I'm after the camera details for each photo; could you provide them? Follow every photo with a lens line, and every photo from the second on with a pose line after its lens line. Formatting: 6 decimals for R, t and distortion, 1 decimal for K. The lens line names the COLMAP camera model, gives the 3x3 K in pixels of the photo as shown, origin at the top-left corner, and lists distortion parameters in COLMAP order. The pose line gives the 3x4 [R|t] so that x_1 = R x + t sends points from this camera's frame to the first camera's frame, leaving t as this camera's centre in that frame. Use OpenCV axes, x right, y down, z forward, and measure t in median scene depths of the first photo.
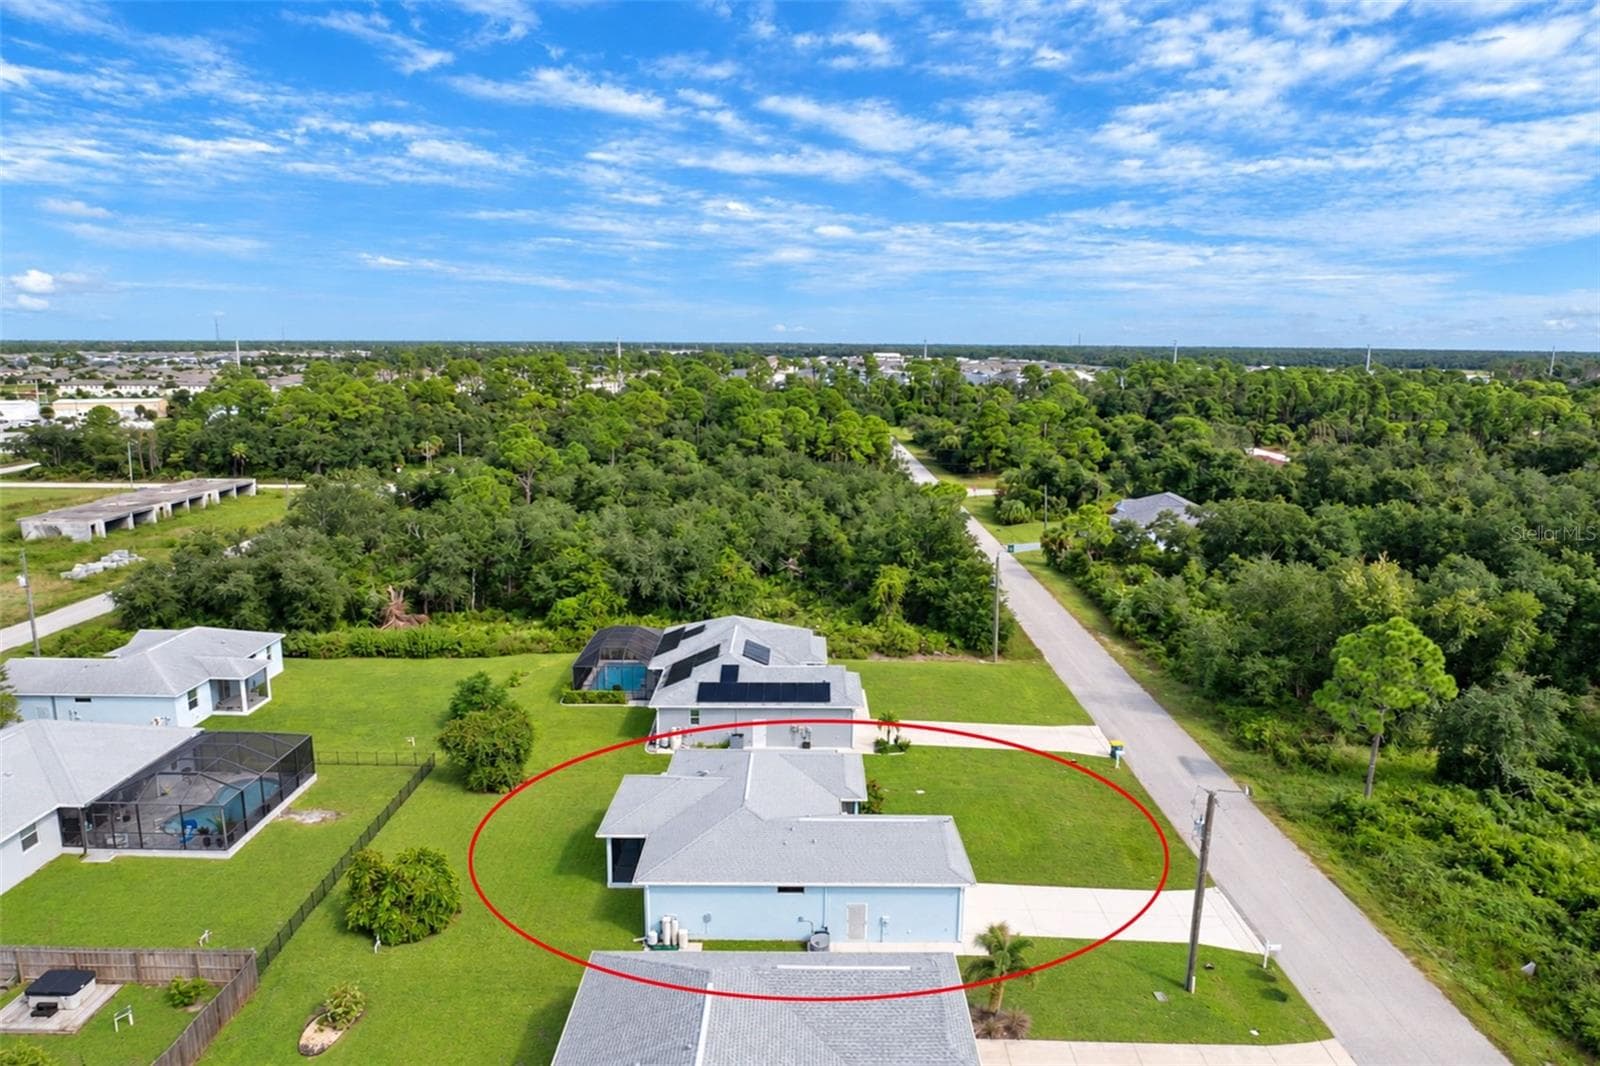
lens RADIAL K [[1204.1, 0, 803.9], [0, 1204.1, 540.0], [0, 0, 1]] dist [-0.035558, 0.006427]
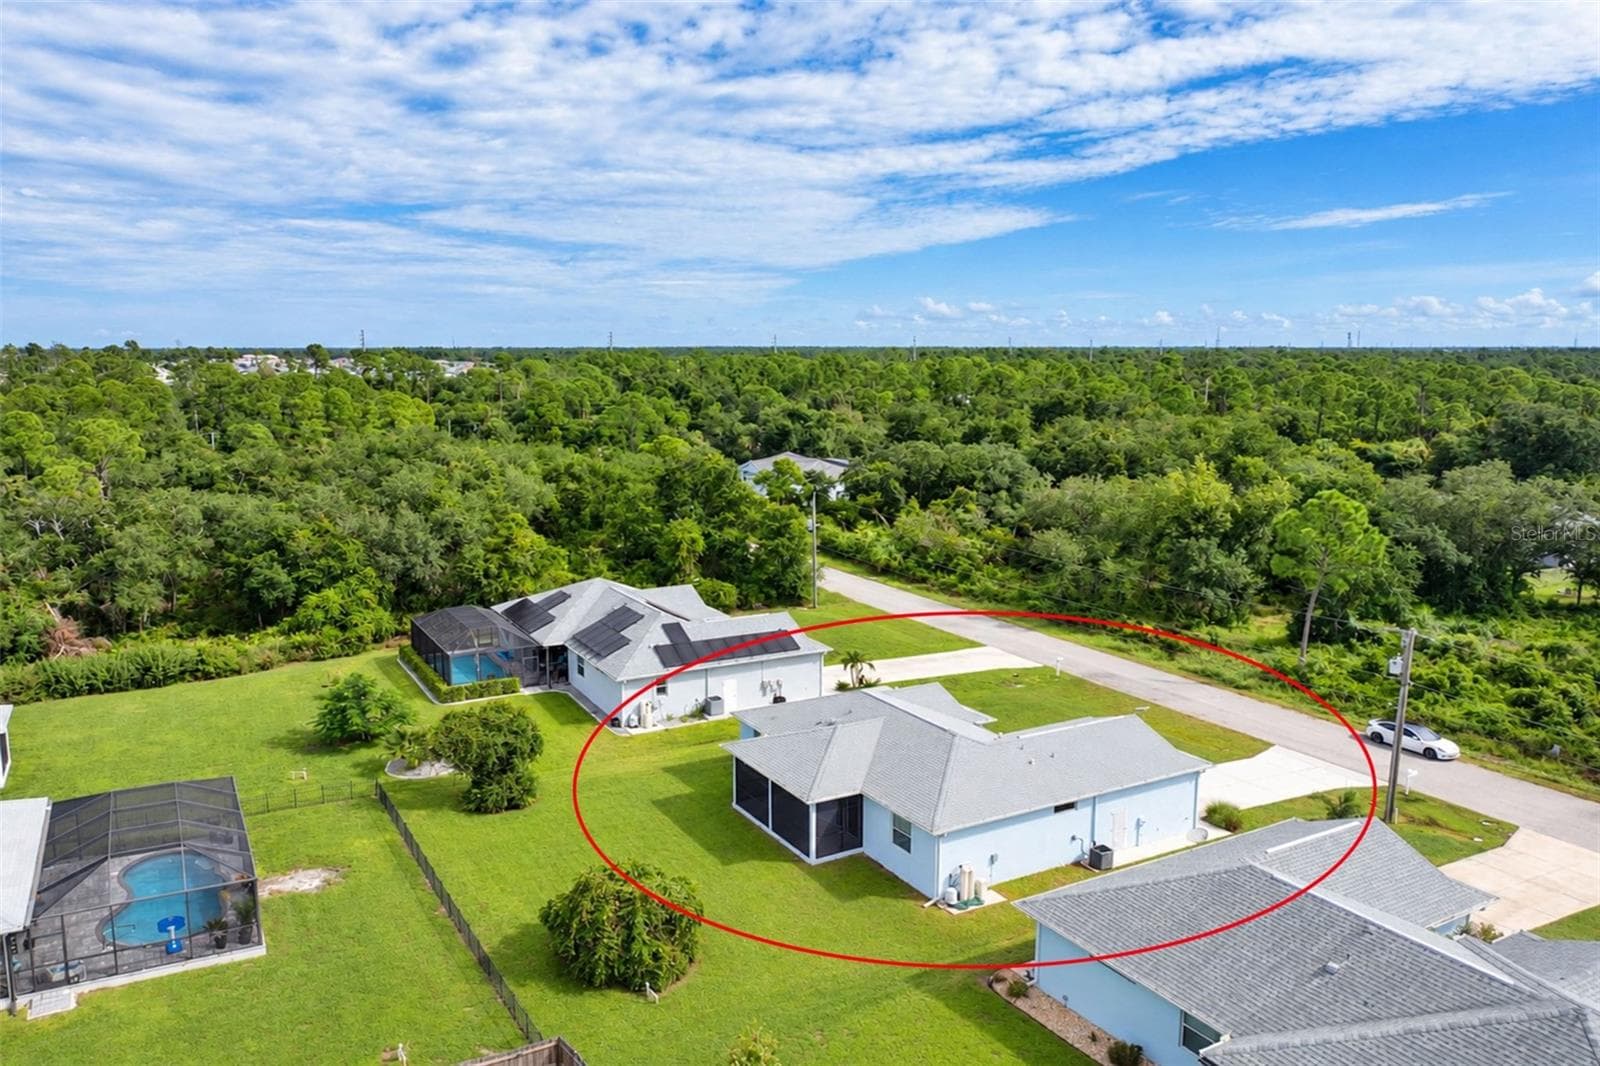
lens RADIAL K [[1204.1, 0, 801.3], [0, 1204.1, 525.1], [0, 0, 1]] dist [-0.035558, 0.006427]
pose [[0.867422, -0.079208, 0.491228, -0.322928], [0.087792, 0.996123, 0.005593, 0.029304], [-0.489766, 0.038274, 0.871013, 0.157427]]
